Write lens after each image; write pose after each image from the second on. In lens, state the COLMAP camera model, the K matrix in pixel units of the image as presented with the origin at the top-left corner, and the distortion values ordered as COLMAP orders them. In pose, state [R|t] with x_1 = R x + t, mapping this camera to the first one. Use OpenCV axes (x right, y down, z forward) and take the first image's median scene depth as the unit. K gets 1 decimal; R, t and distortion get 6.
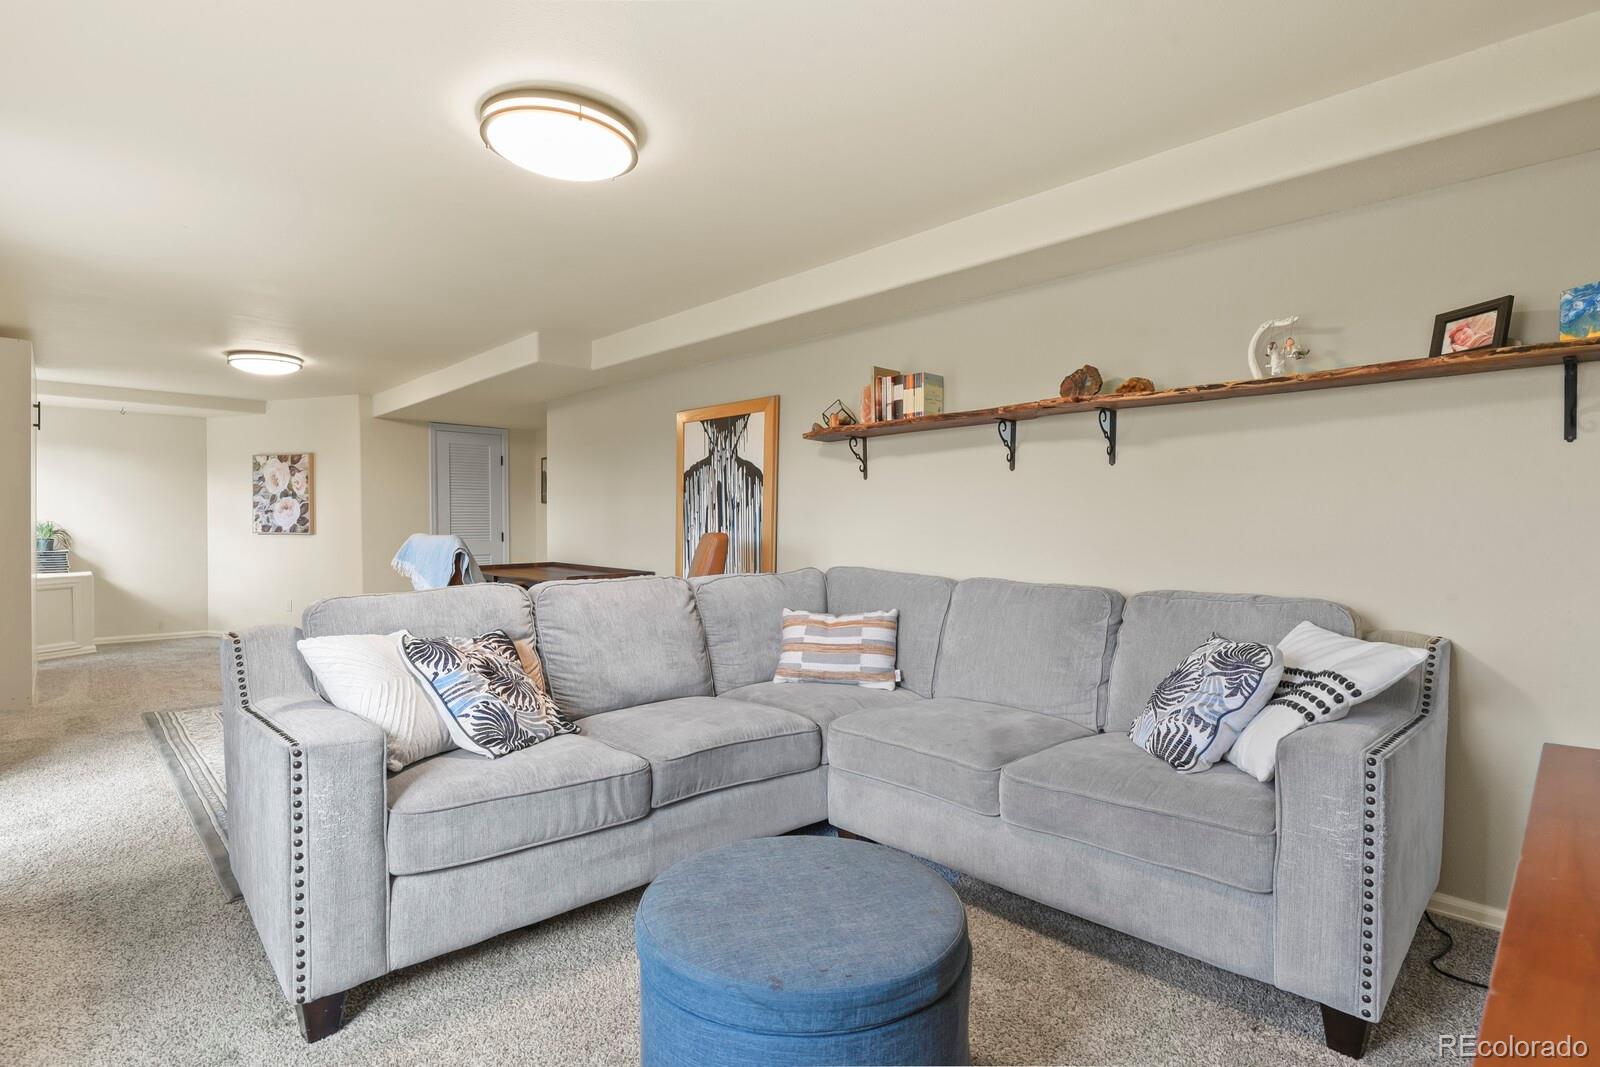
lens RADIAL K [[775.2, 0, 810.0], [0, 775.2, 533.8], [0, 0, 1]] dist [-0.003614, -0.006493]
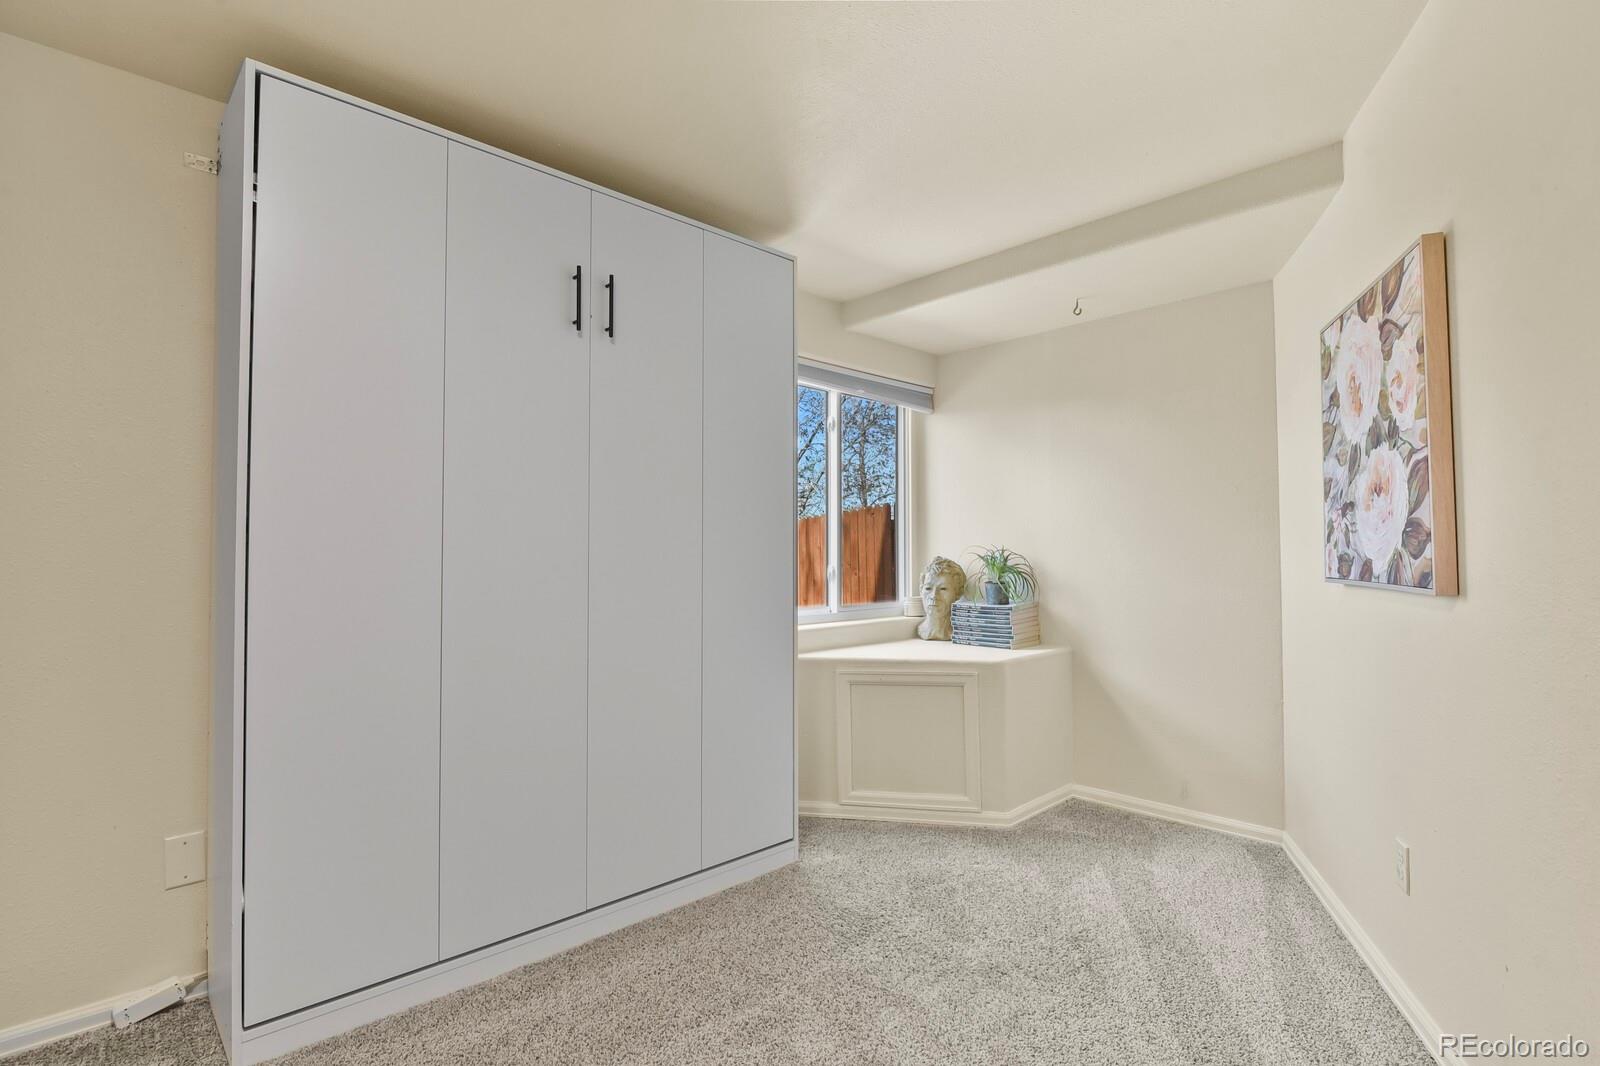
lens RADIAL K [[775.2, 0, 810.0], [0, 775.2, 533.3], [0, 0, 1]] dist [-0.003614, -0.006493]
pose [[-0.008798, -0.028620, -0.999552, -0.421611], [-0.003390, 0.999585, -0.028591, -0.010610], [0.999956, 0.003137, -0.008891, 0.819894]]
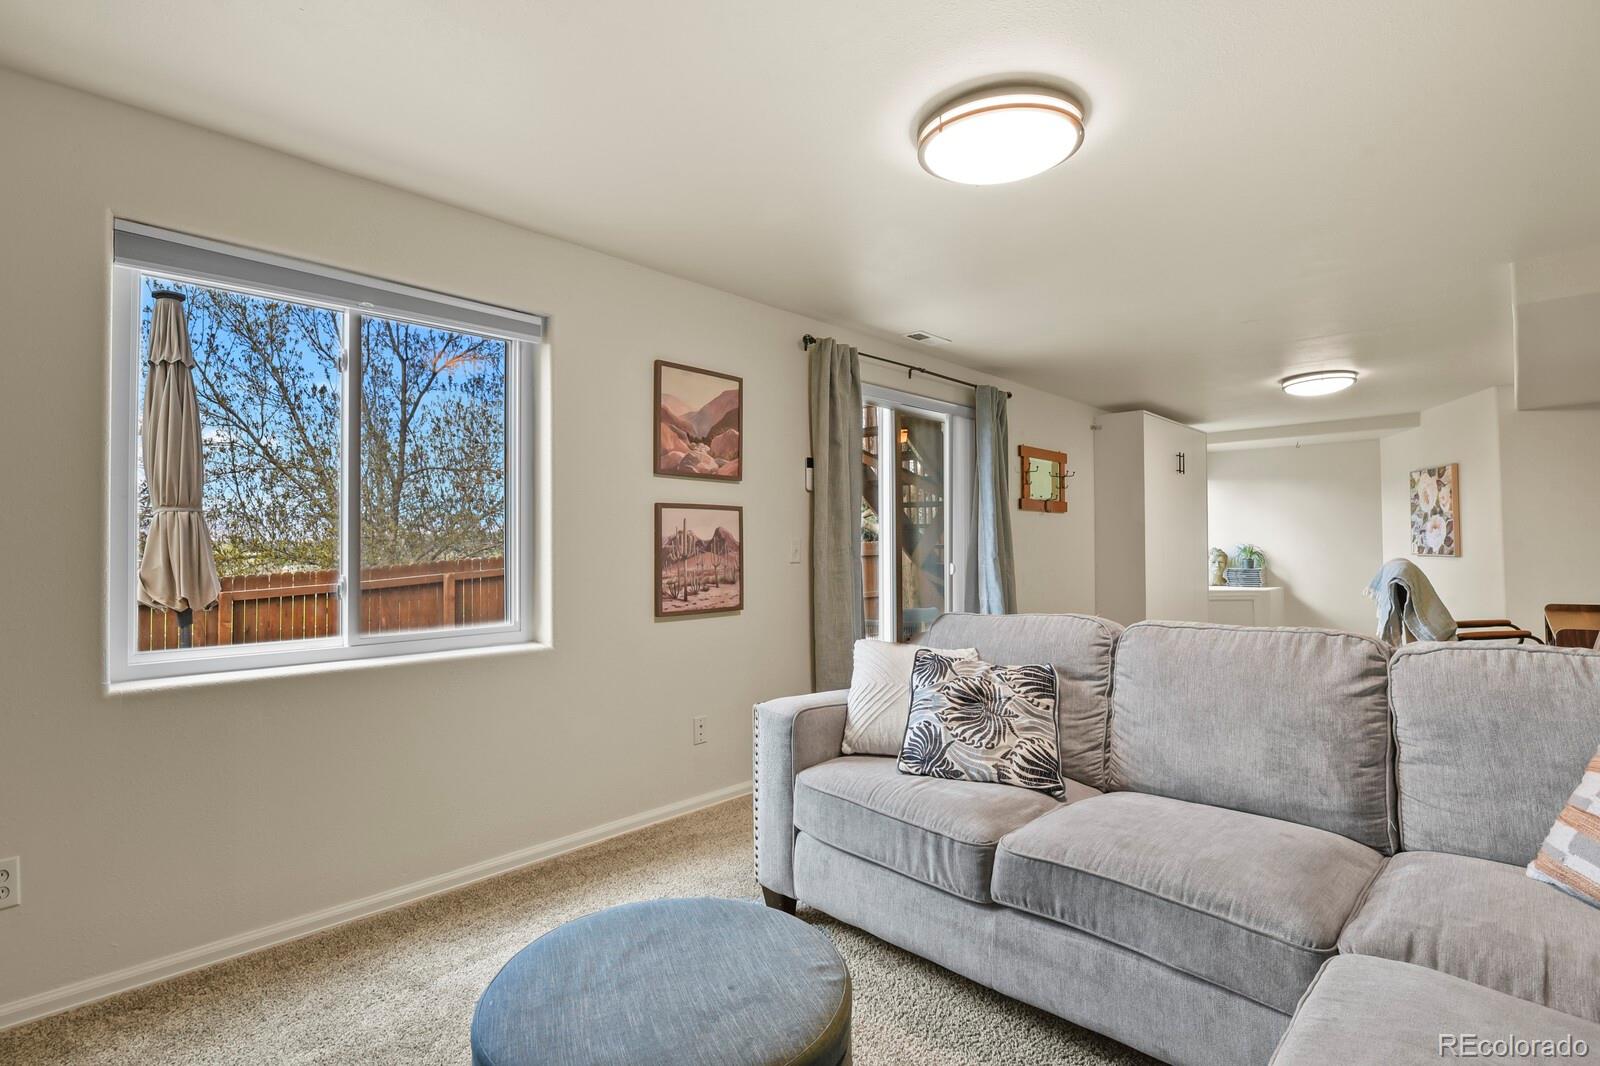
lens RADIAL K [[775.2, 0, 810.0], [0, 775.2, 533.3], [0, 0, 1]] dist [-0.003614, -0.006493]
pose [[0.045158, -0.020514, -0.998769, 0.188164], [-0.003339, 0.999780, -0.020686, -0.005298], [0.998974, 0.004269, 0.045079, 0.234452]]
